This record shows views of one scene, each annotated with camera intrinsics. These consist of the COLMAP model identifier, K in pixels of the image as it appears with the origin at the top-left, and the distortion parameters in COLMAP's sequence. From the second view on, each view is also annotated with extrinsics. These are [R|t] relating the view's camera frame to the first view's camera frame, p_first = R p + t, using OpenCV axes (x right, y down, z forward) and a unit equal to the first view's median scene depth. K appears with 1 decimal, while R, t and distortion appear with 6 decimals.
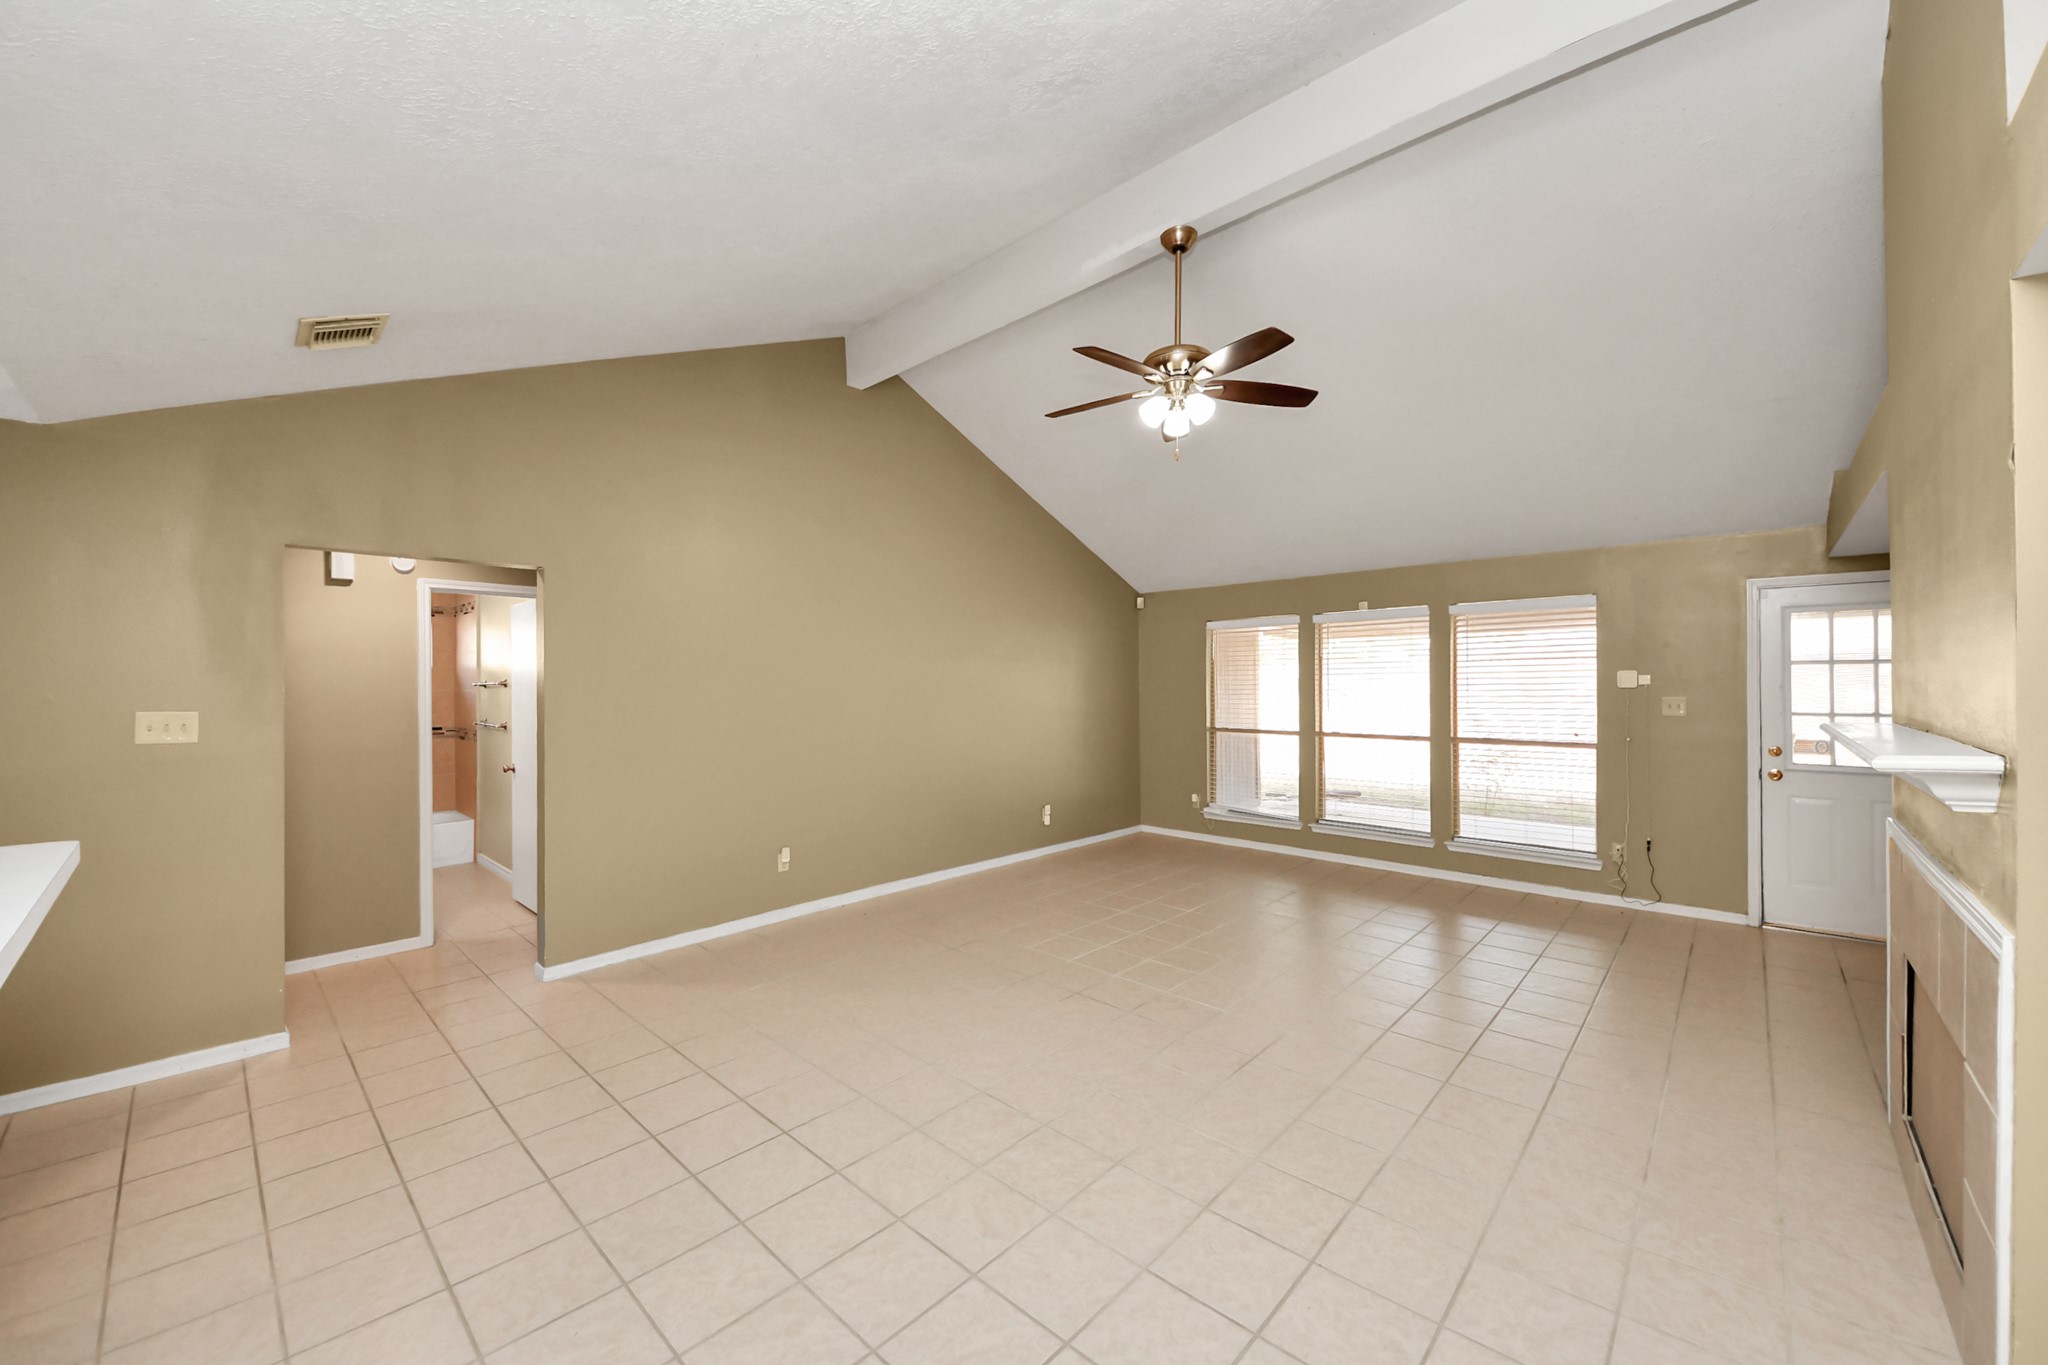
lens RADIAL K [[756.1, 0, 1037.0], [0, 756.1, 677.2], [0, 0, 1]] dist [0.001064, -0.000132]
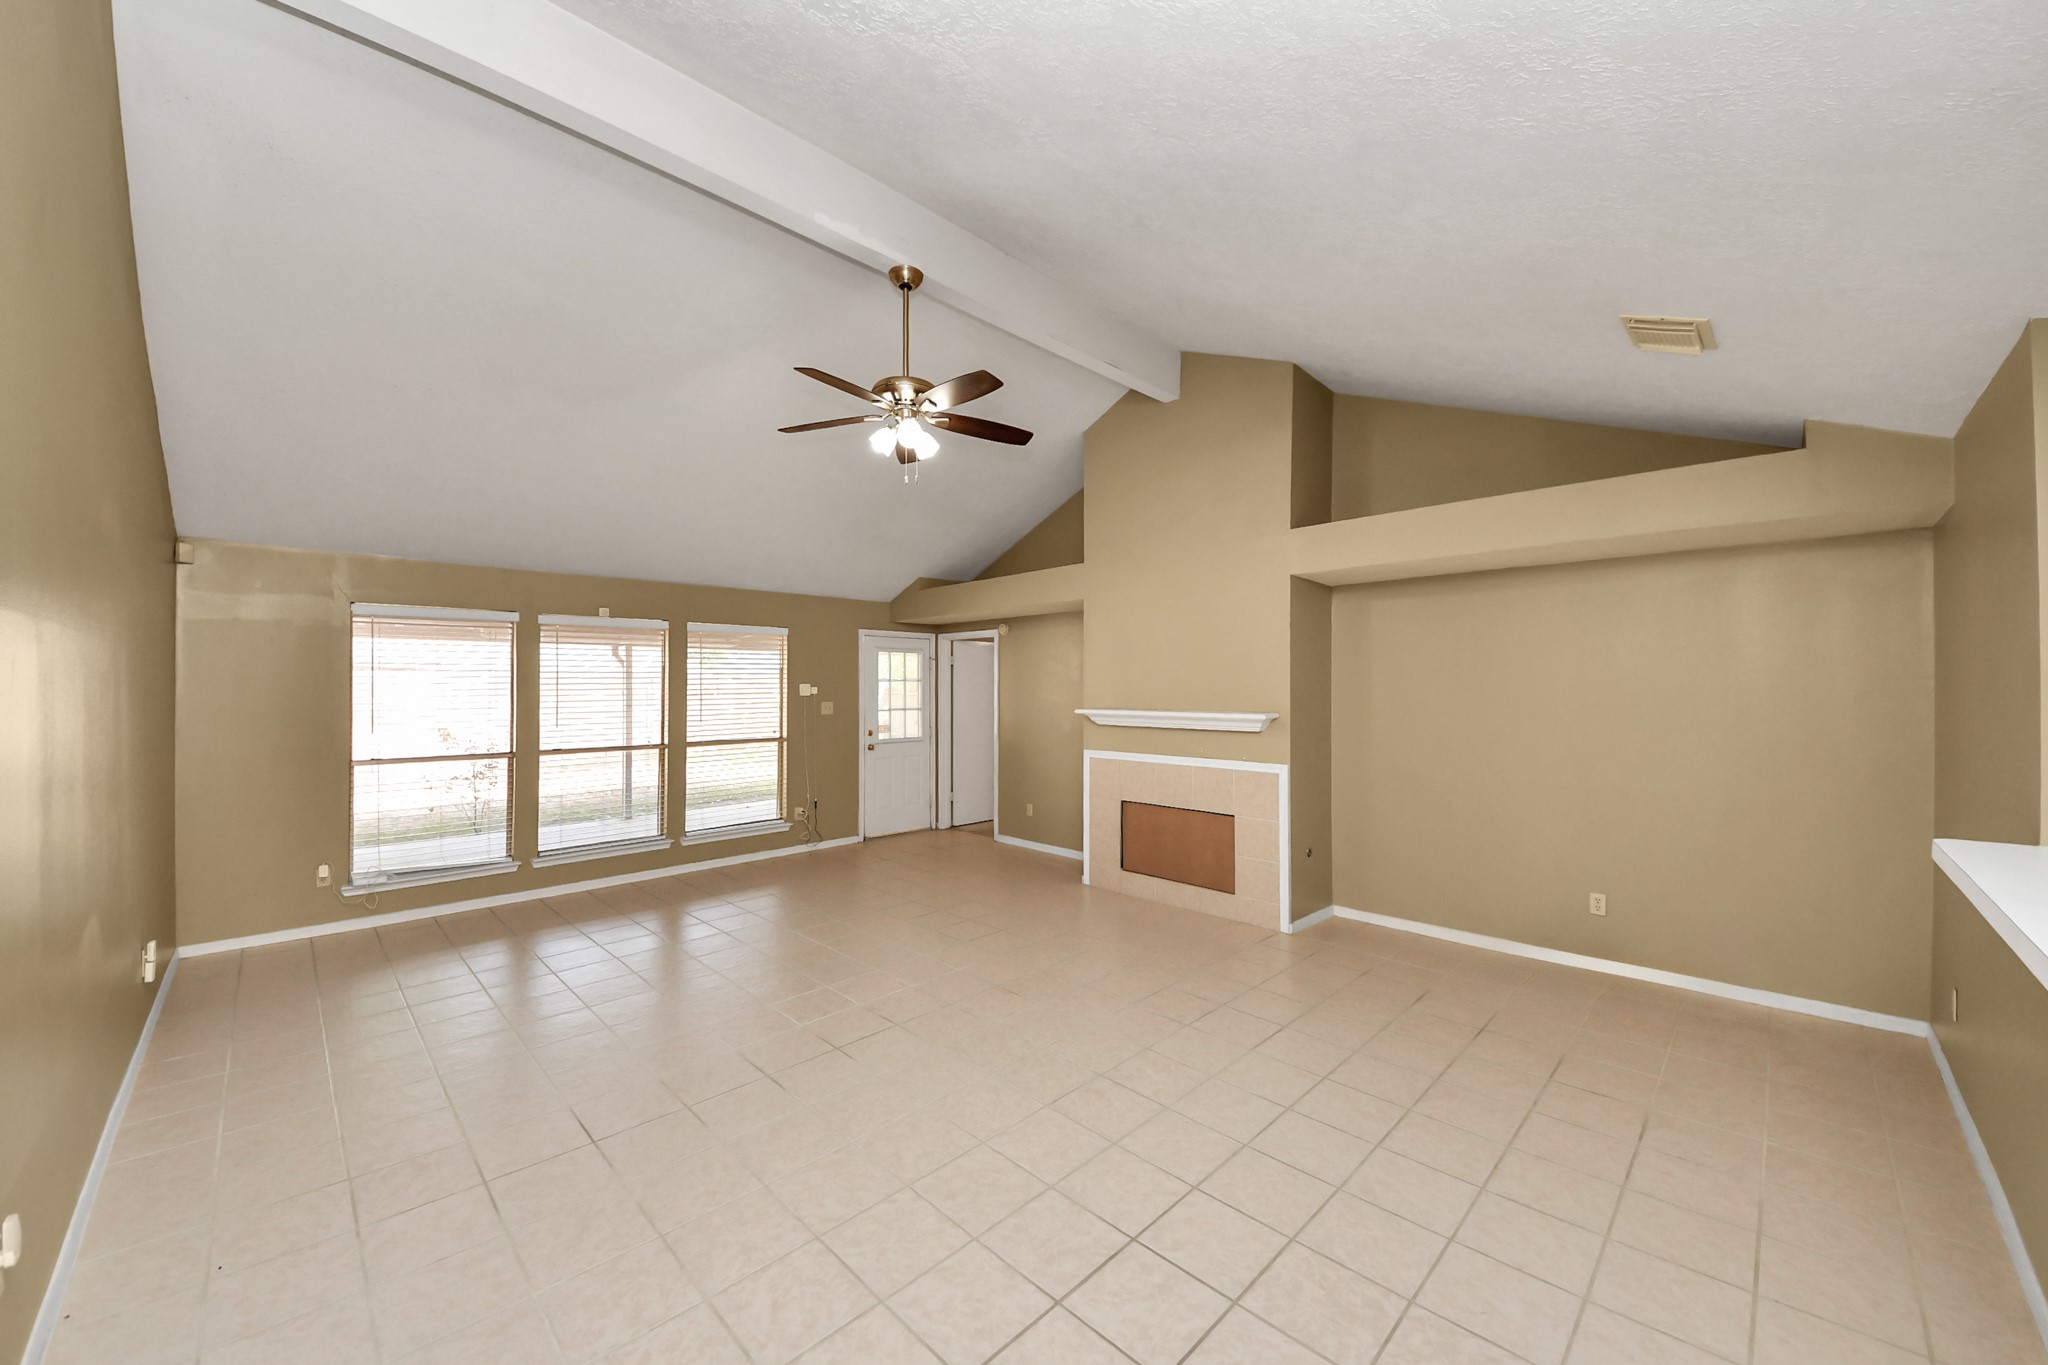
lens RADIAL K [[725.4, 0, 1004.4], [0, 725.4, 684.5], [0, 0, 1]] dist [0.022399, -0.023669]
pose [[0.089706, 0.009478, 0.995923, -0.526995], [-0.002213, 0.999954, -0.009317, 0.004001], [-0.995966, -0.001369, 0.089723, 0.495690]]
